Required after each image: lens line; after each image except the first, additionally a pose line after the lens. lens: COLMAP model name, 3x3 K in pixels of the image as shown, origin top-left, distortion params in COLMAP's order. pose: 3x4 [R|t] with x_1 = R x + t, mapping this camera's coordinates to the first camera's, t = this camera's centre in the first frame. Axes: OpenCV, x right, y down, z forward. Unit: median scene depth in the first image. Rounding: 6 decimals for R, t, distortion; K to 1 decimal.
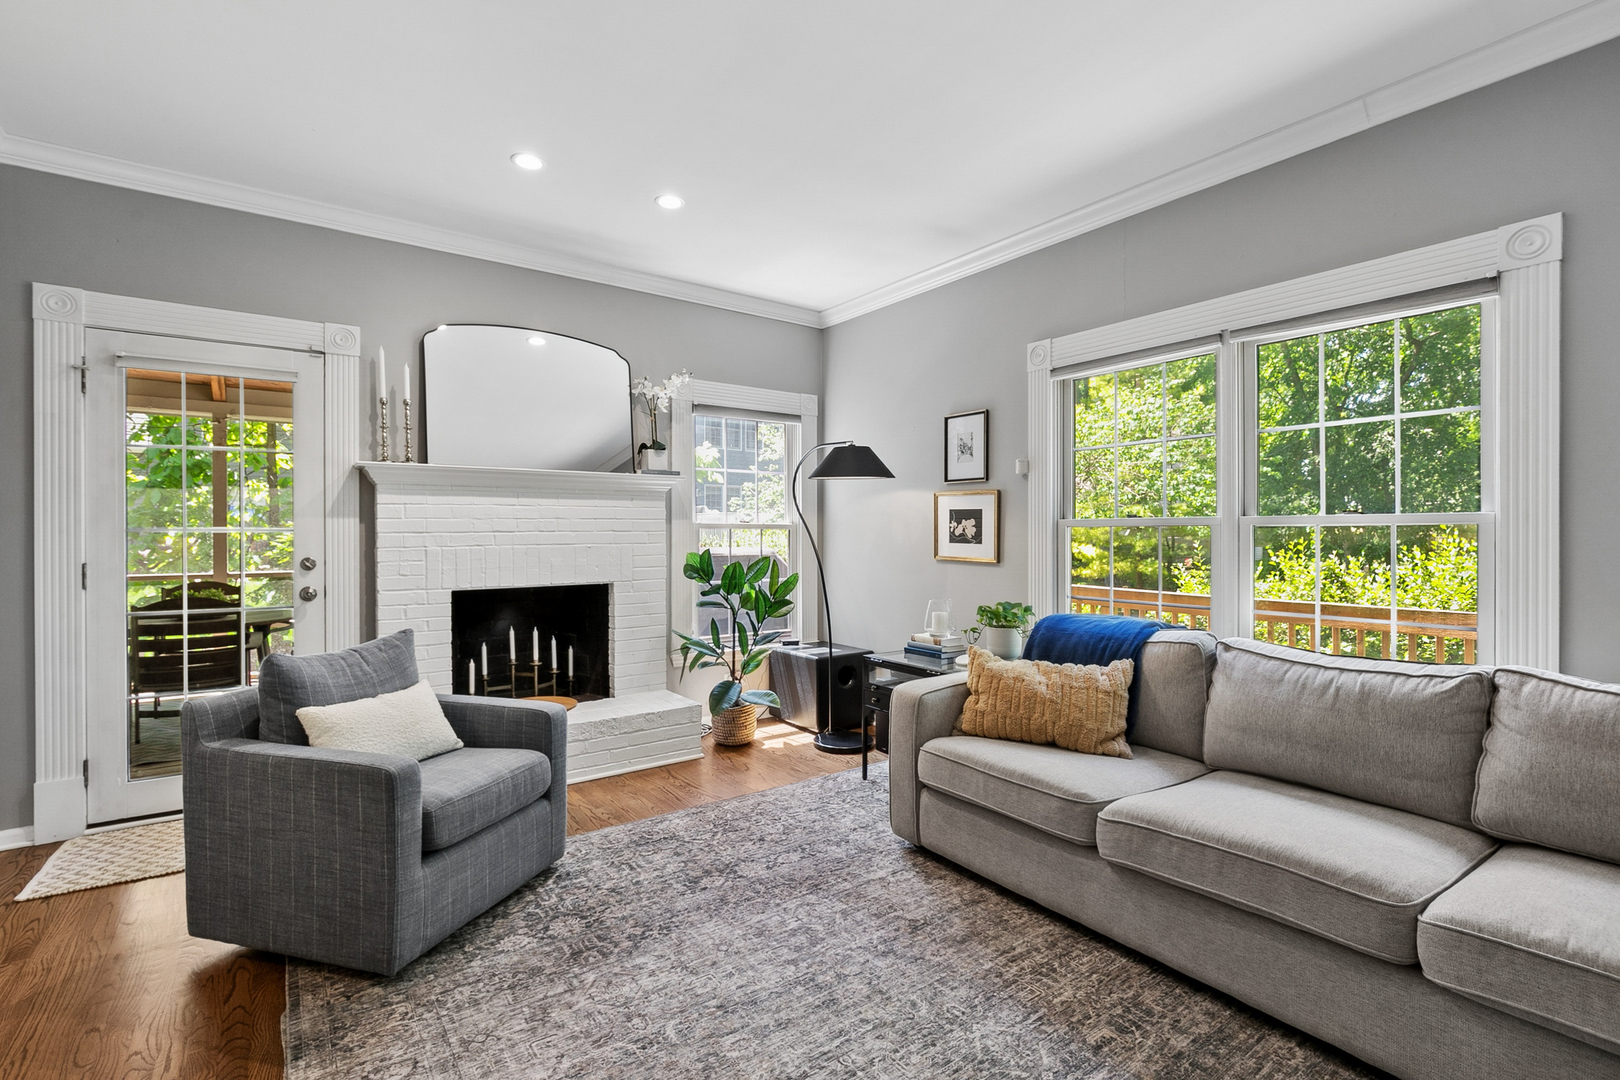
lens RADIAL K [[747.3, 0, 817.7], [0, 747.3, 535.7], [0, 0, 1]] dist [-0.019448, 0.006102]
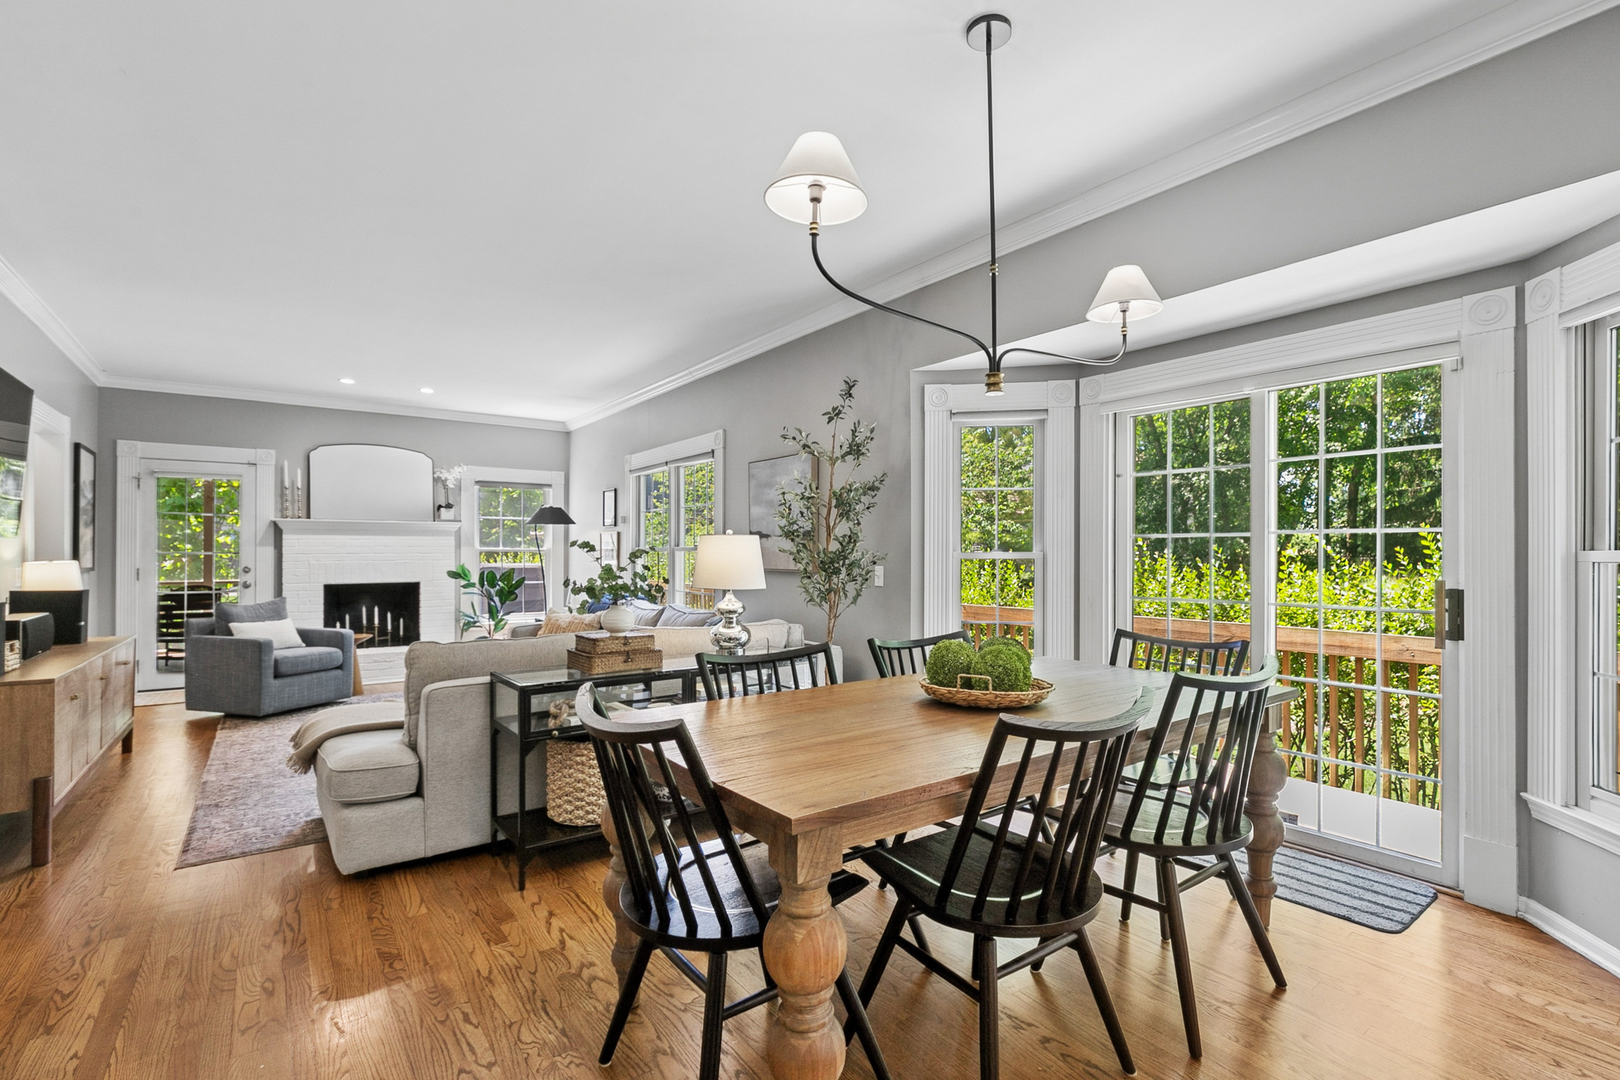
lens RADIAL K [[747.3, 0, 819.0], [0, 747.3, 547.3], [0, 0, 1]] dist [-0.019448, 0.006102]
pose [[0.999990, -0.000315, 0.004531, 0.818382], [0.000372, 0.999920, -0.012652, 0.003002], [-0.004527, 0.012653, 0.999910, -0.970113]]
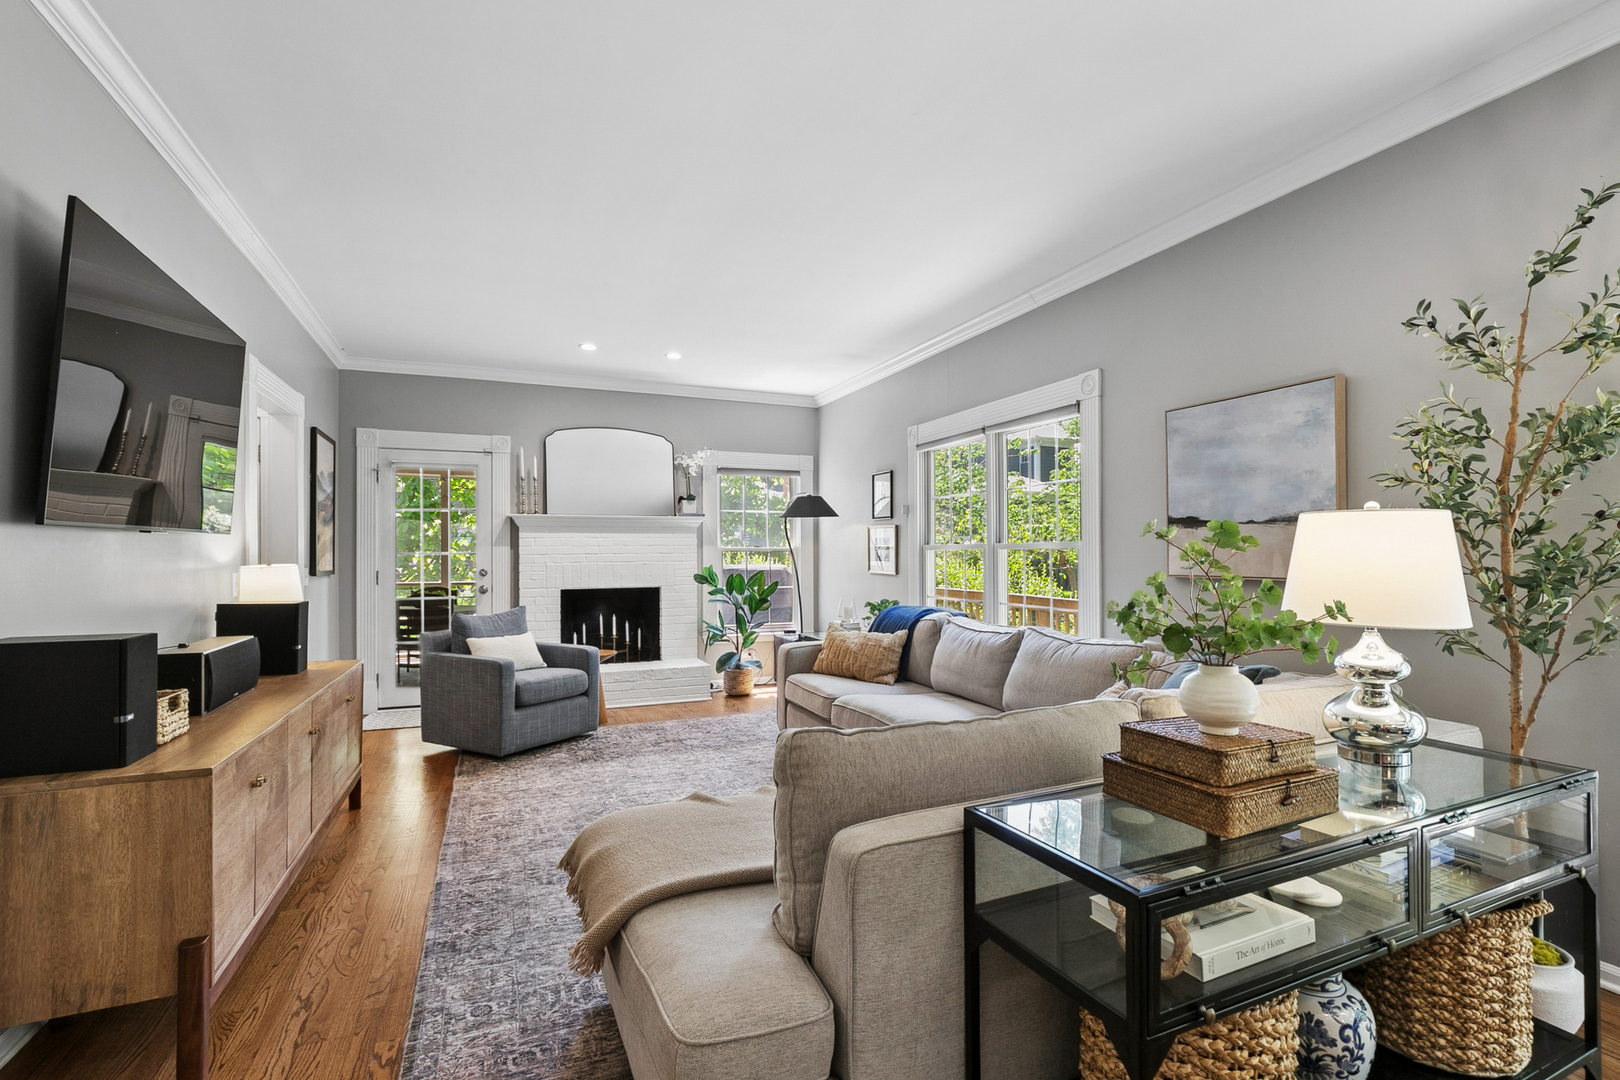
lens RADIAL K [[747.3, 0, 813.8], [0, 747.3, 546.5], [0, 0, 1]] dist [-0.019448, 0.006102]
pose [[0.973763, -0.005494, -0.227498, 0.463101], [0.002587, 0.999911, -0.013073, 0.000758], [0.227549, 0.012141, 0.973691, -0.525177]]
